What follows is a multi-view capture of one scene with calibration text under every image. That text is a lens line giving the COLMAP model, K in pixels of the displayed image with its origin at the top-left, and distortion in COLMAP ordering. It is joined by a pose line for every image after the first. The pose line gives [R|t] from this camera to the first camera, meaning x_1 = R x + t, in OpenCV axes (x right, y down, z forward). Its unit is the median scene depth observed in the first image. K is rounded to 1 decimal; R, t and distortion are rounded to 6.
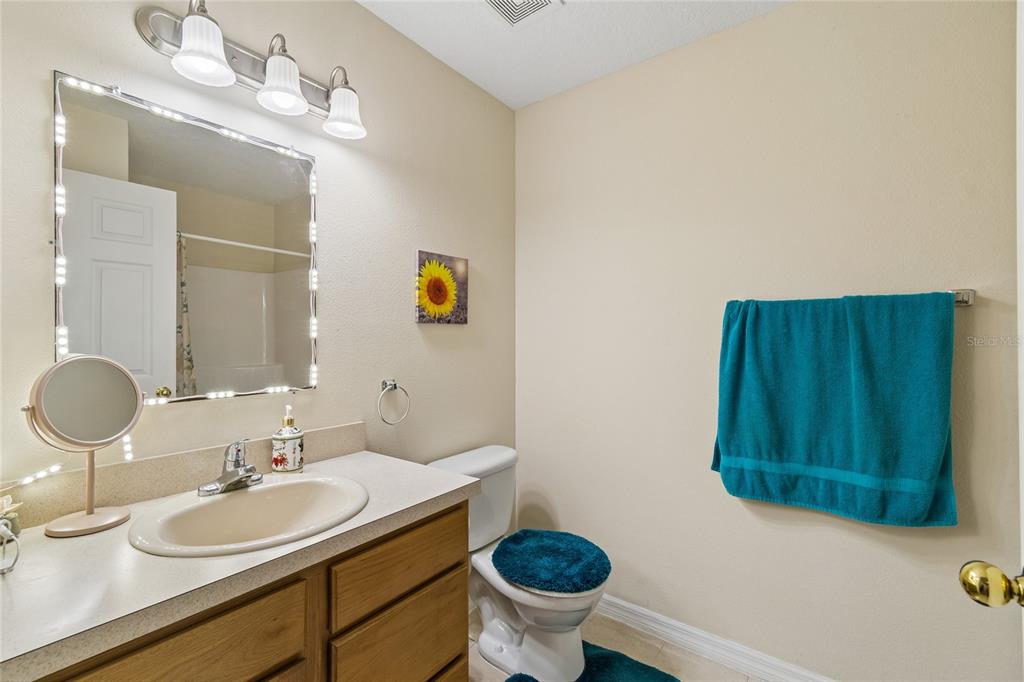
lens RADIAL K [[452.6, 0, 505.1], [0, 452.6, 338.7], [0, 0, 1]] dist [0.000628, 0.000231]
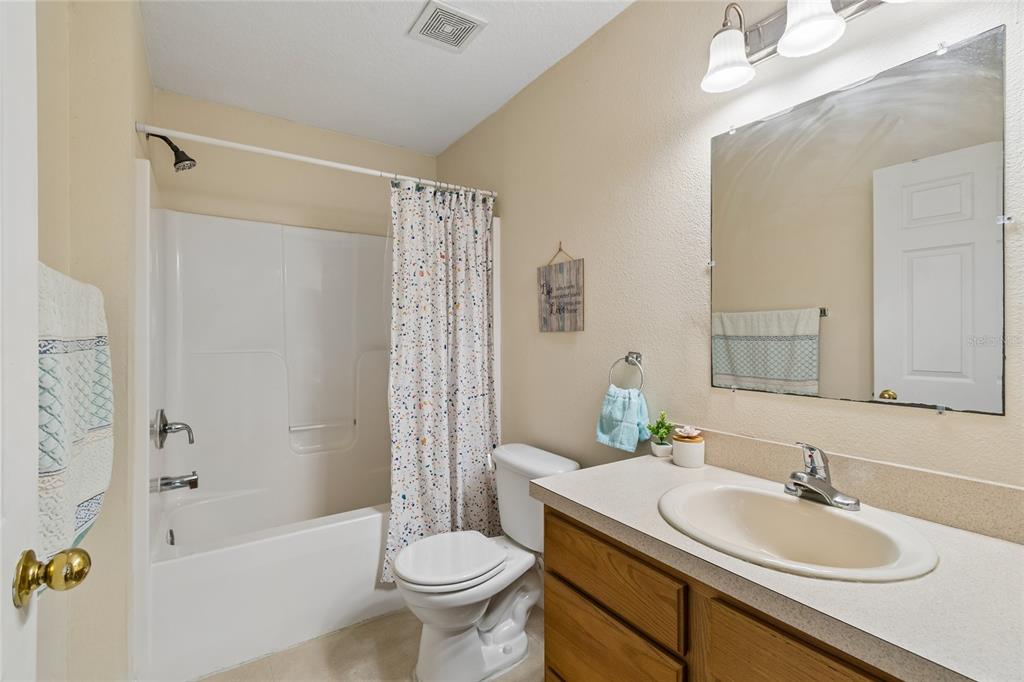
lens RADIAL K [[452.6, 0, 505.1], [0, 452.6, 338.7], [0, 0, 1]] dist [0.000628, 0.000231]
pose [[-0.323996, 0.013931, -0.945956, 0.364331], [0.006857, 0.999900, 0.012377, -0.001183], [0.946034, -0.002476, -0.324059, 0.584764]]
